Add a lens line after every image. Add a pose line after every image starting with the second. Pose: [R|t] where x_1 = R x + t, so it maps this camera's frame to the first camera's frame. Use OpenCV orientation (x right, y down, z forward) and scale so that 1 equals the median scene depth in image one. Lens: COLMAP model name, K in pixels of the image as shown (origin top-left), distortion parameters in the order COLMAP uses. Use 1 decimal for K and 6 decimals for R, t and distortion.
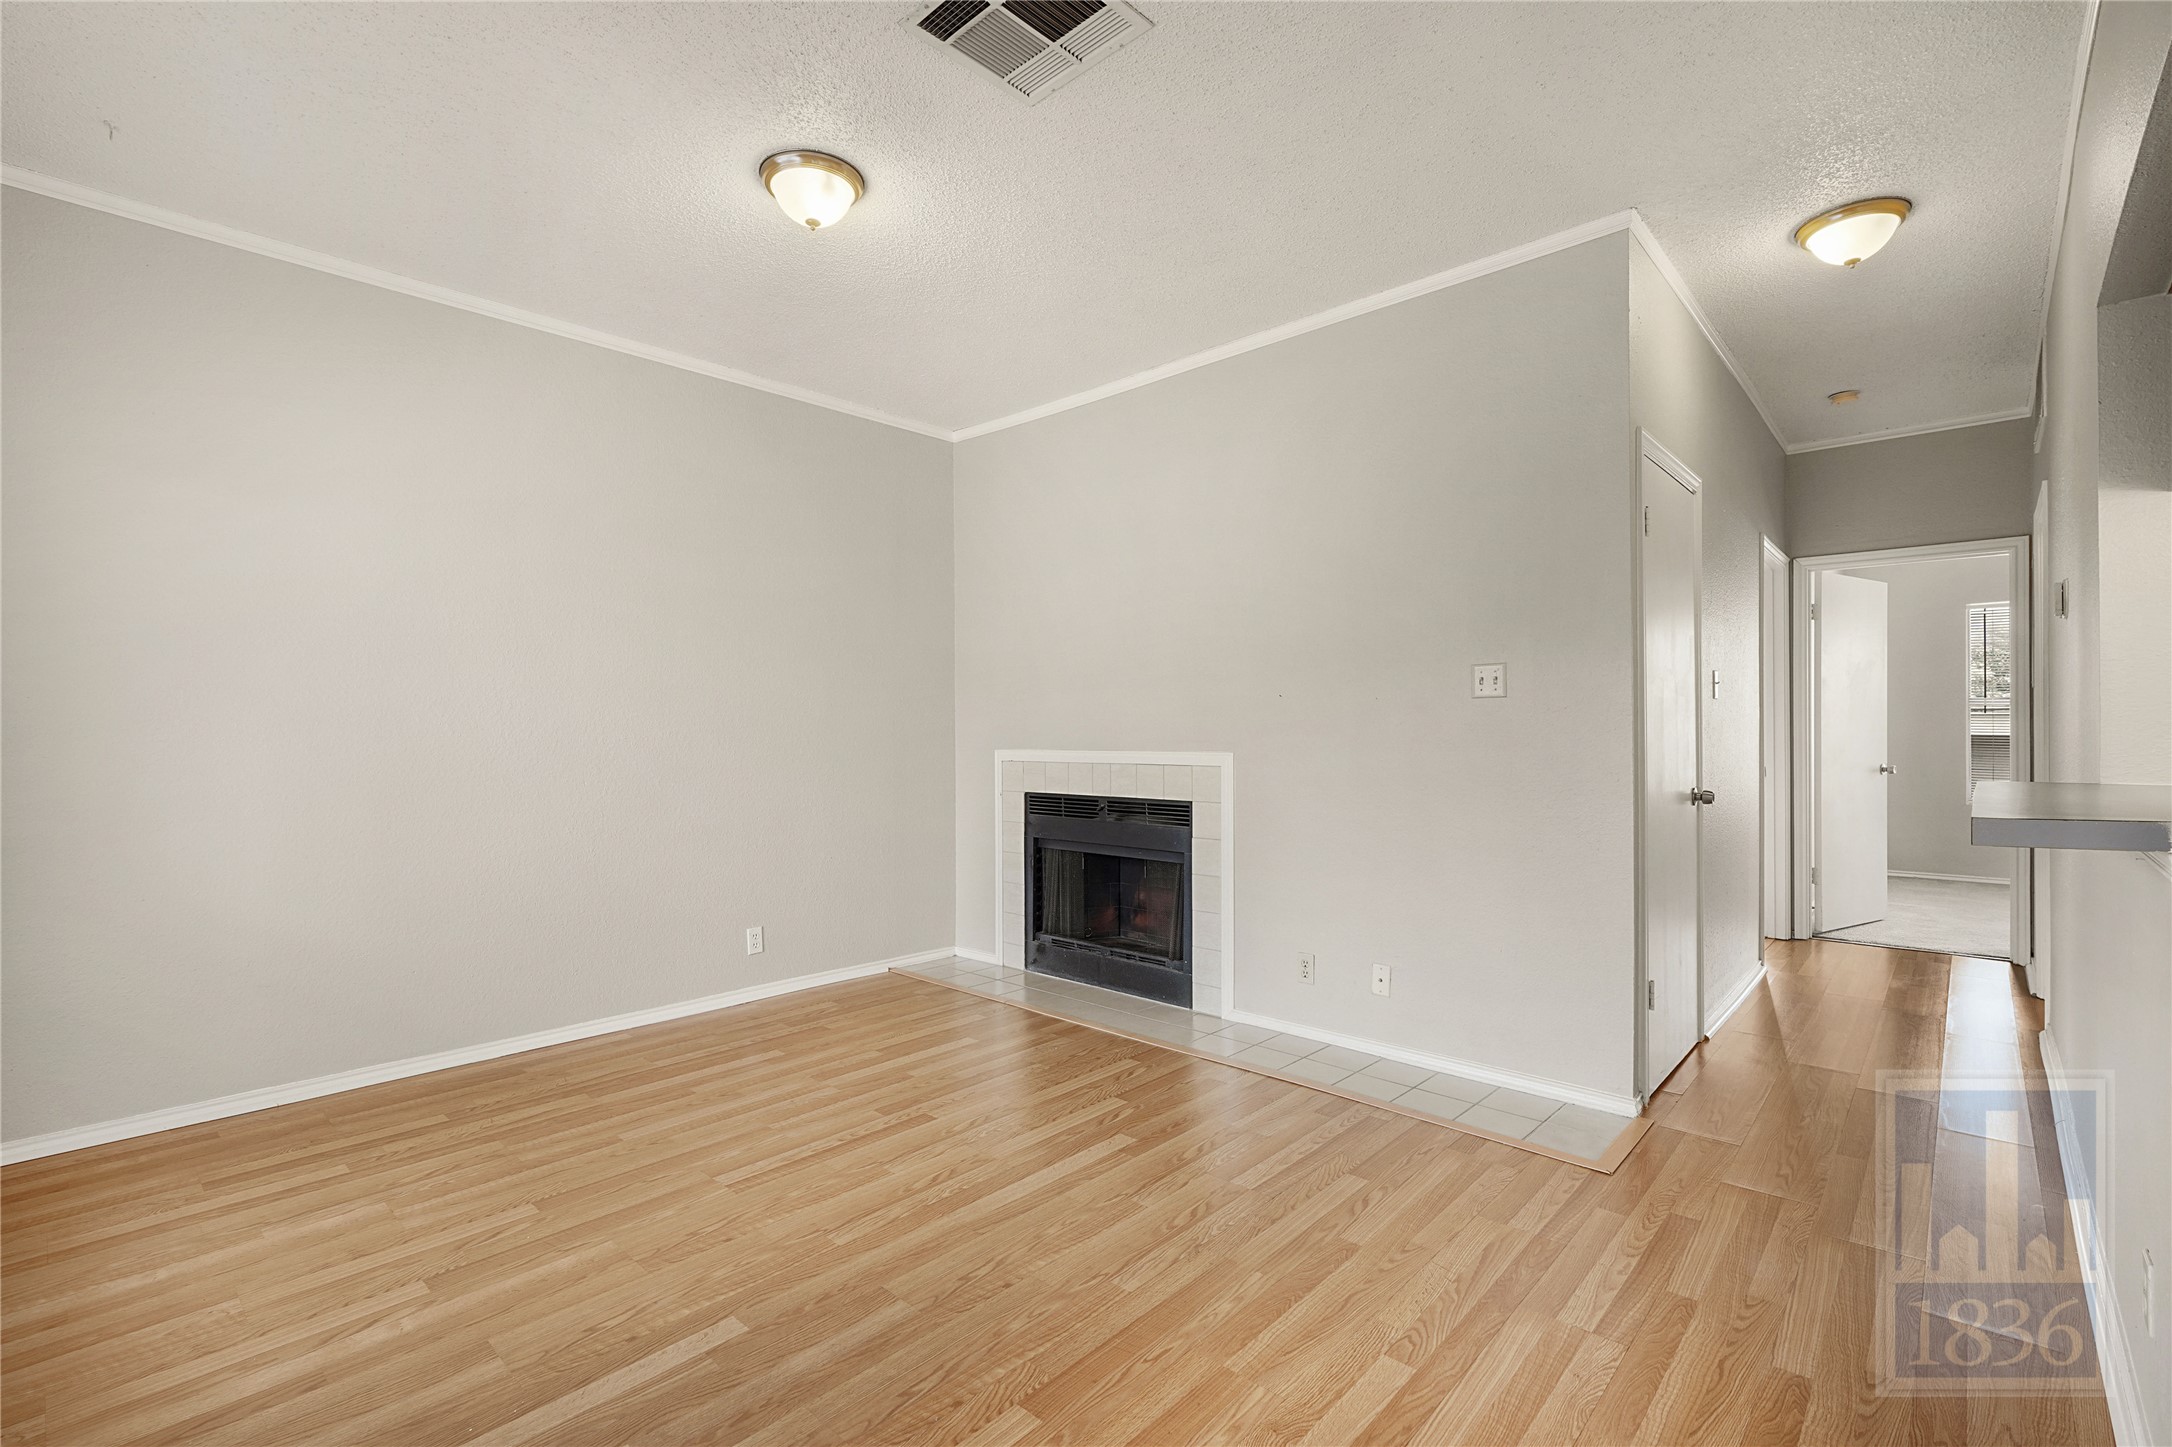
lens RADIAL K [[973.1, 0, 1078.8], [0, 973.1, 729.6], [0, 0, 1]] dist [-0.004318, 0.000026]
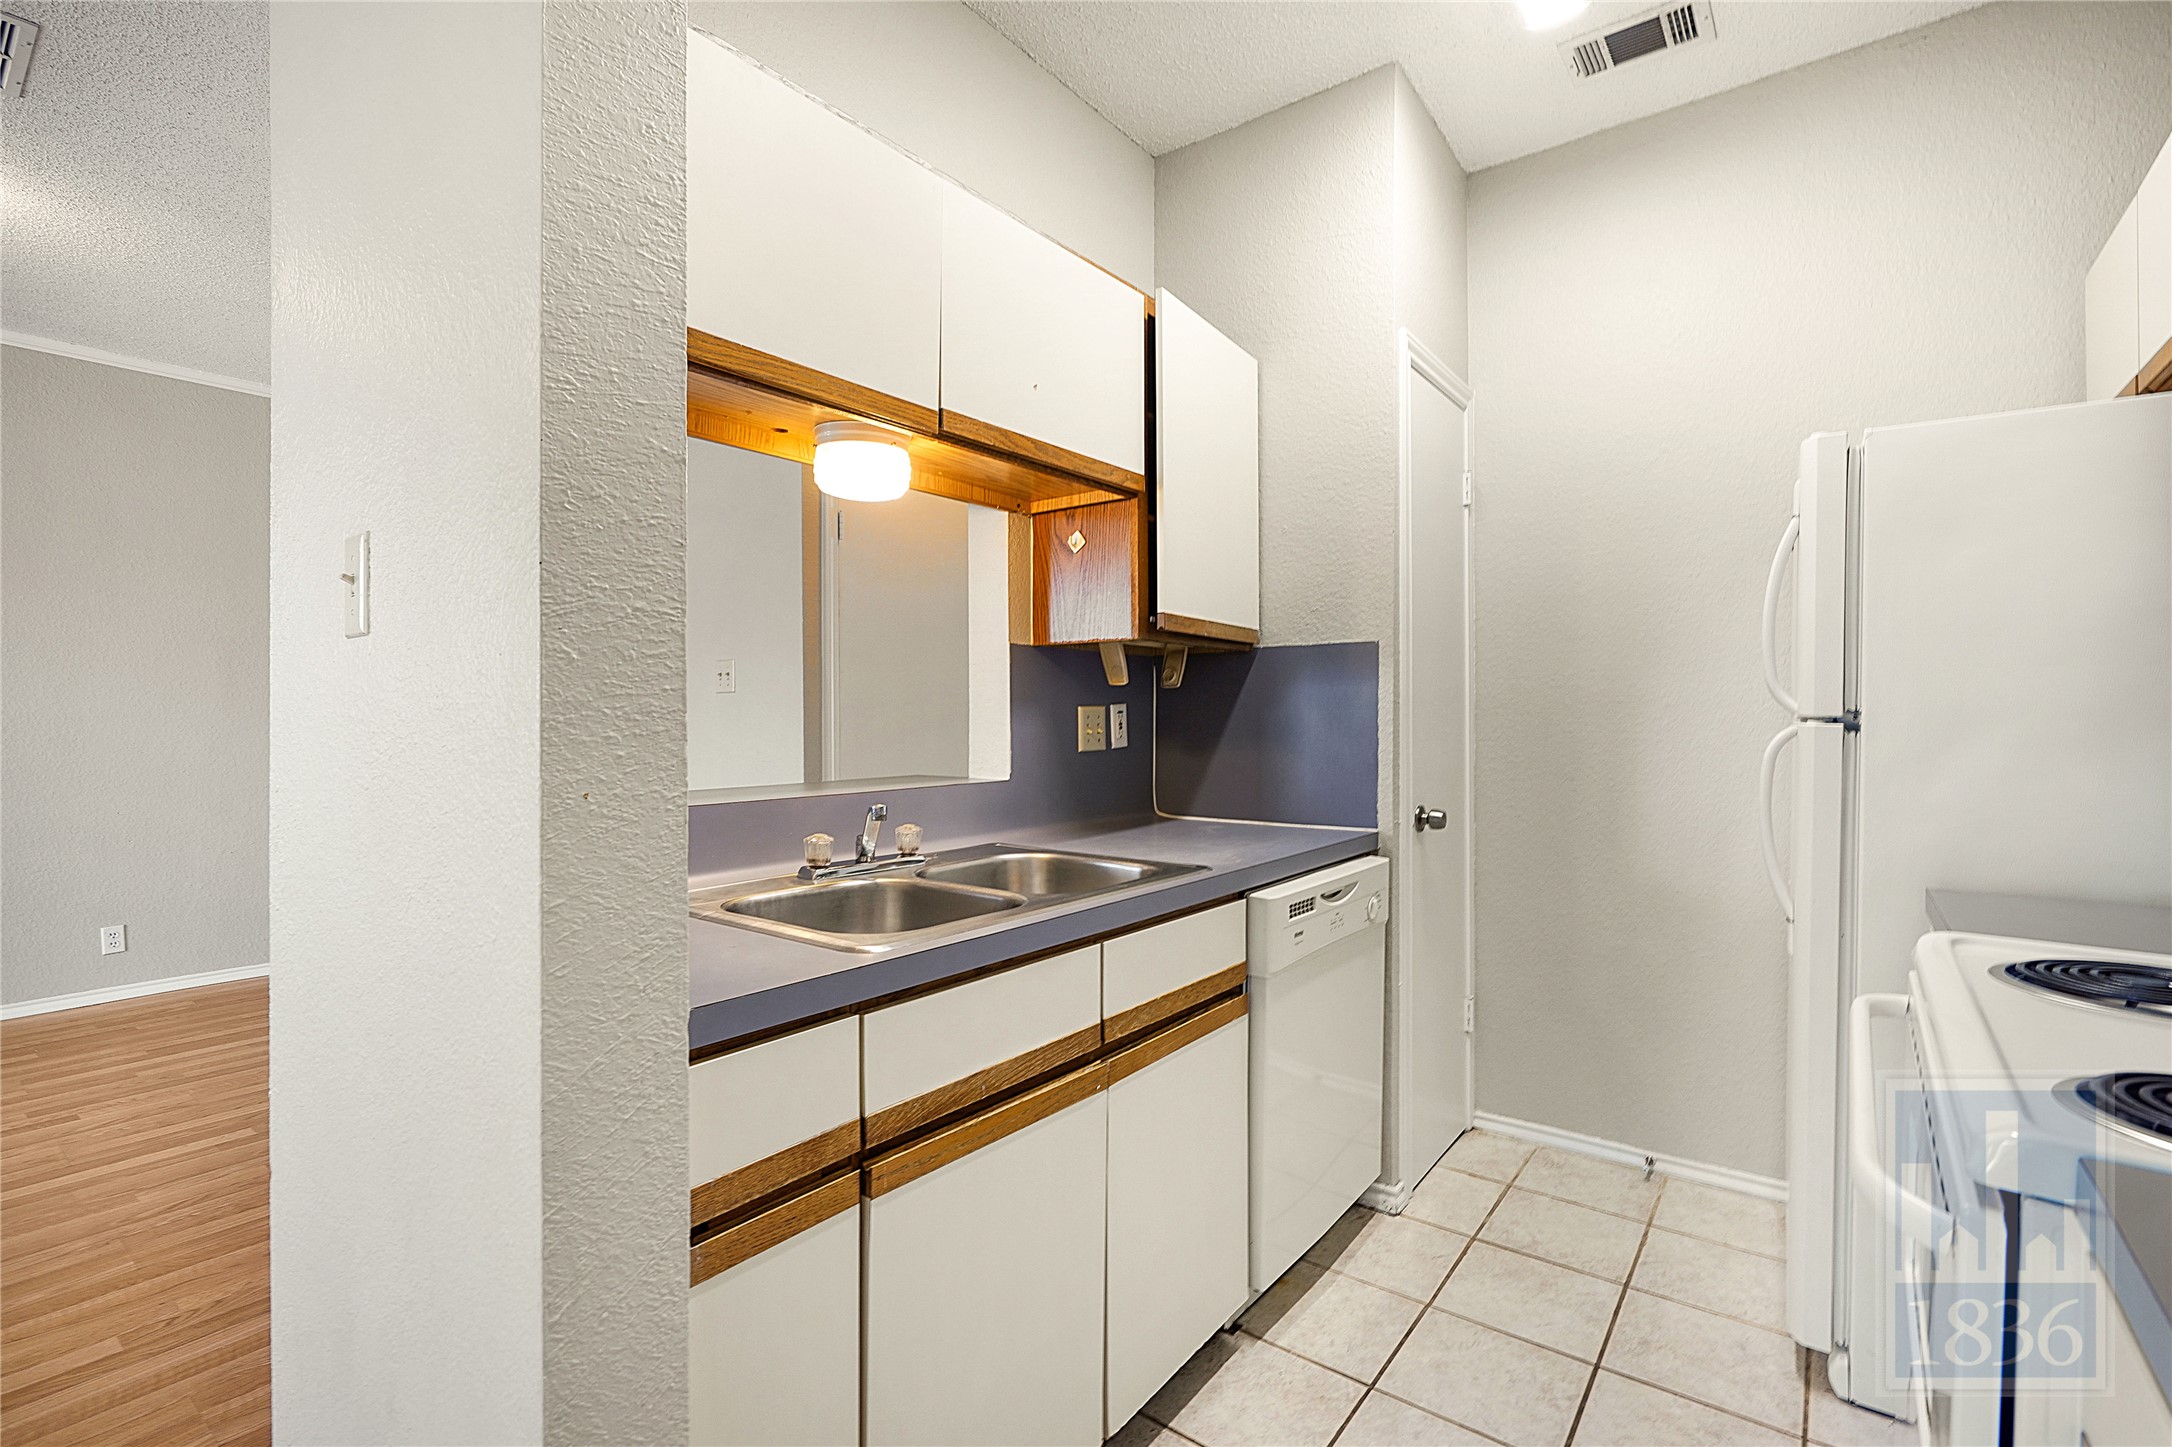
lens RADIAL K [[985.5, 0, 1075.2], [0, 985.5, 714.6], [0, 0, 1]] dist [-0.002854, 0.000144]
pose [[0.995857, 0.003270, 0.090869, 0.578589], [-0.003244, 0.999995, -0.000430, -0.009003], [-0.090870, 0.000133, 0.995863, -0.060620]]
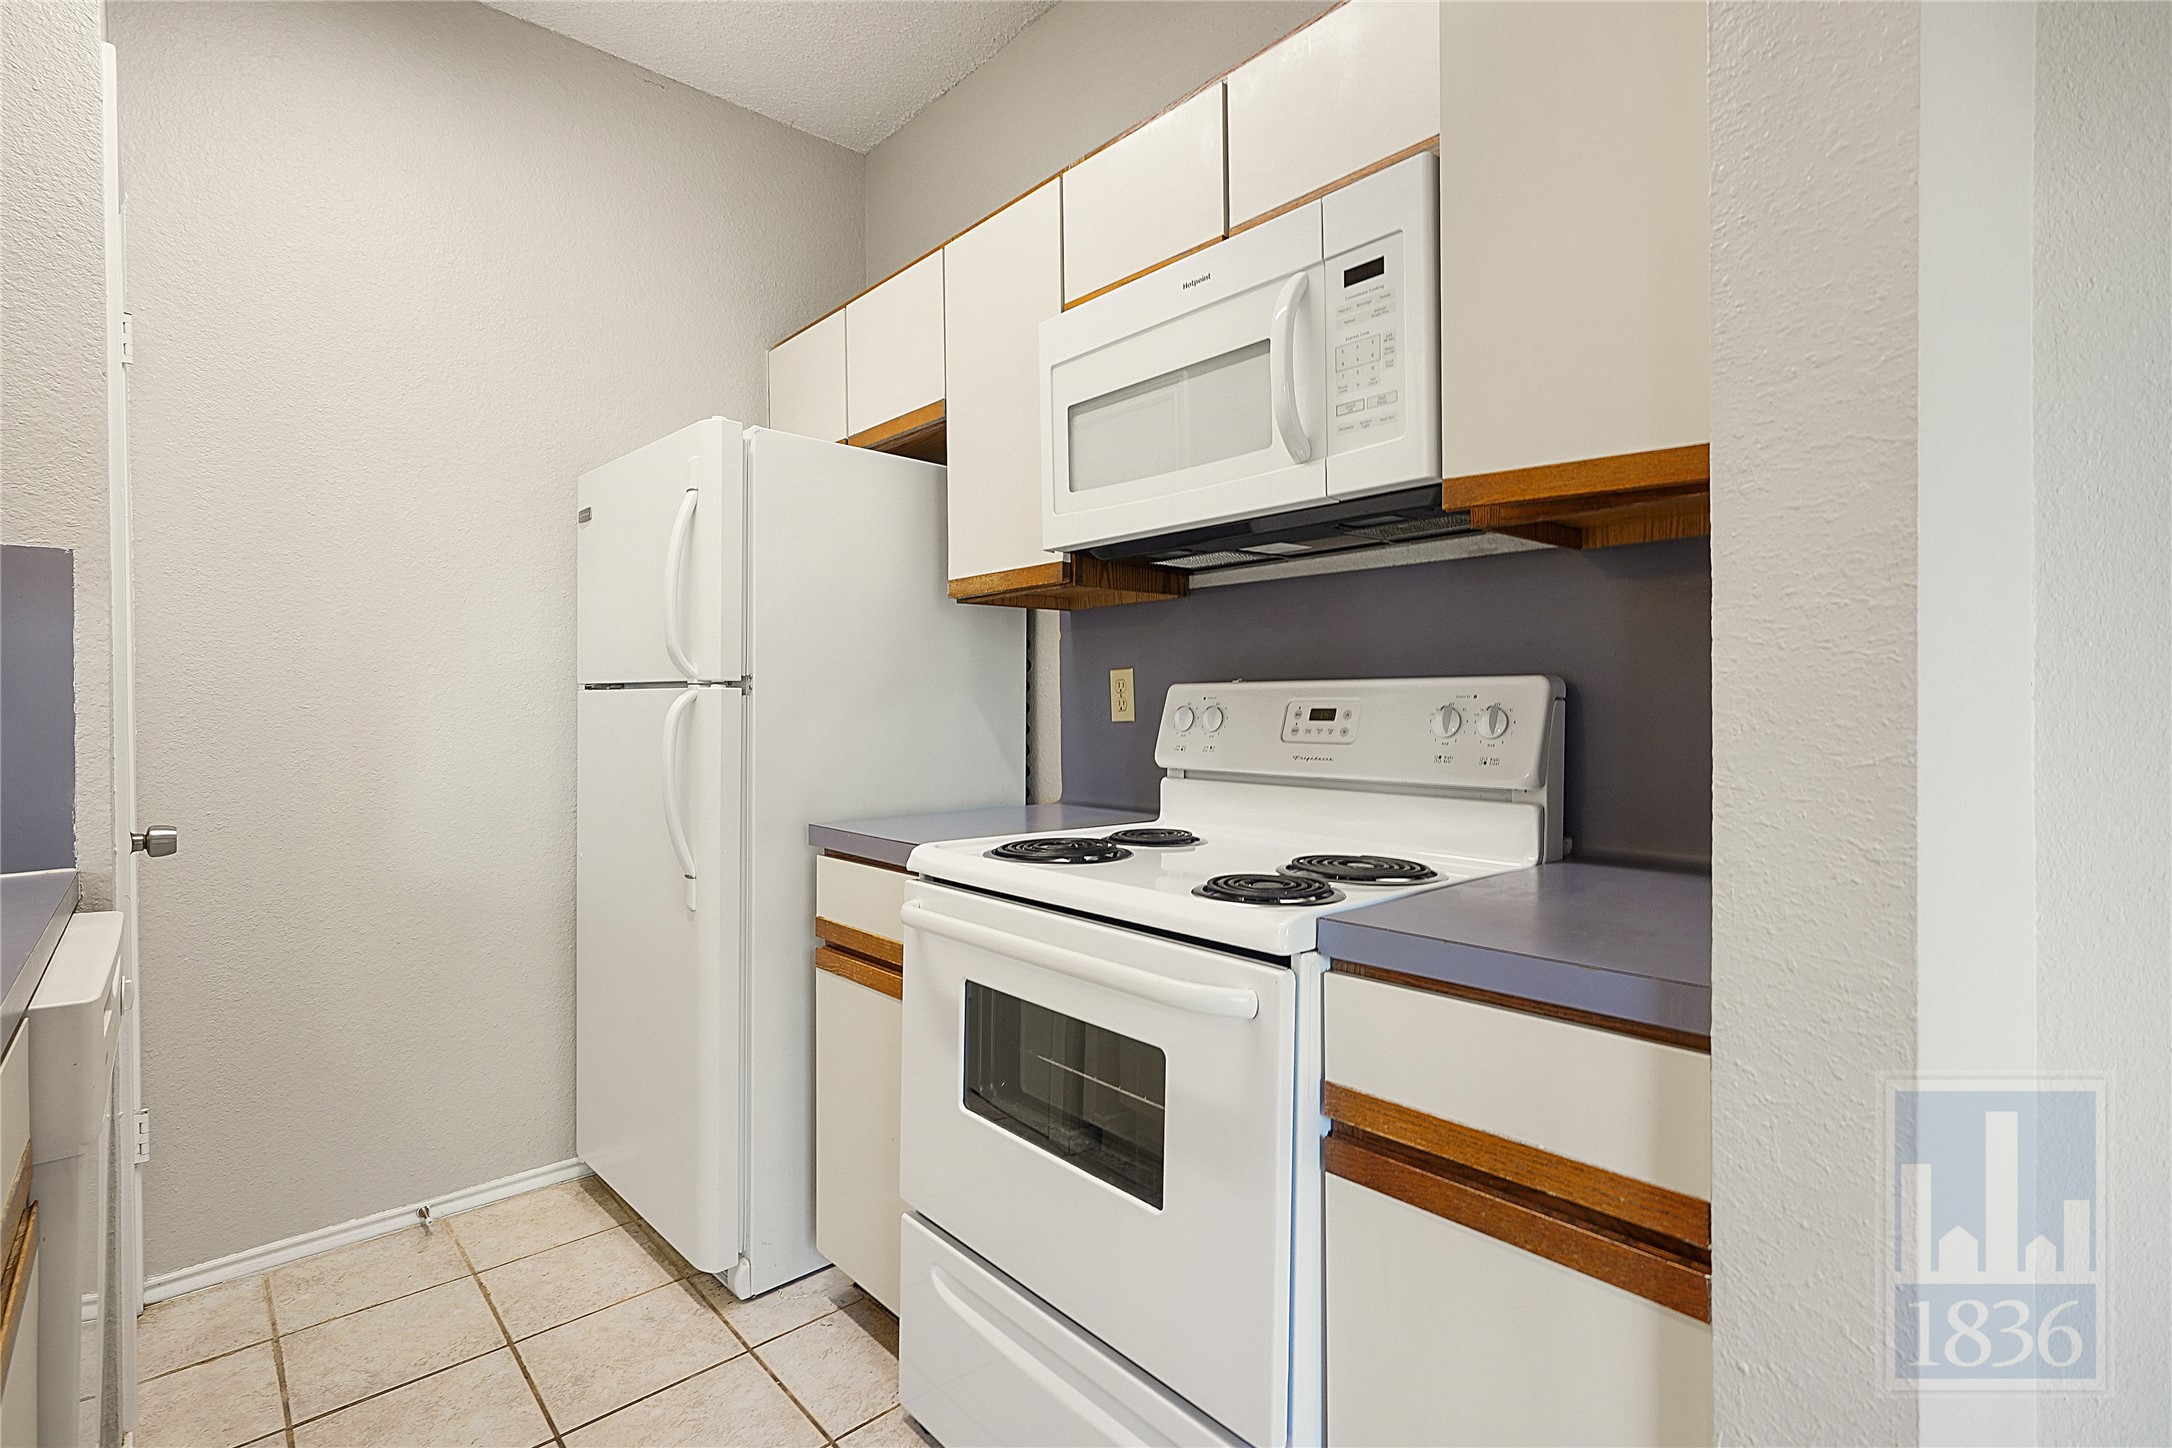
lens RADIAL K [[1008.5, 0, 1124.4], [0, 1008.5, 720.9], [0, 0, 1]] dist [-0.000658, 0.000384]
pose [[0.072360, -0.008061, 0.997346, 0.482555], [0.007779, 0.999941, 0.007517, 0.007406], [-0.997348, 0.007214, 0.072418, 0.117900]]
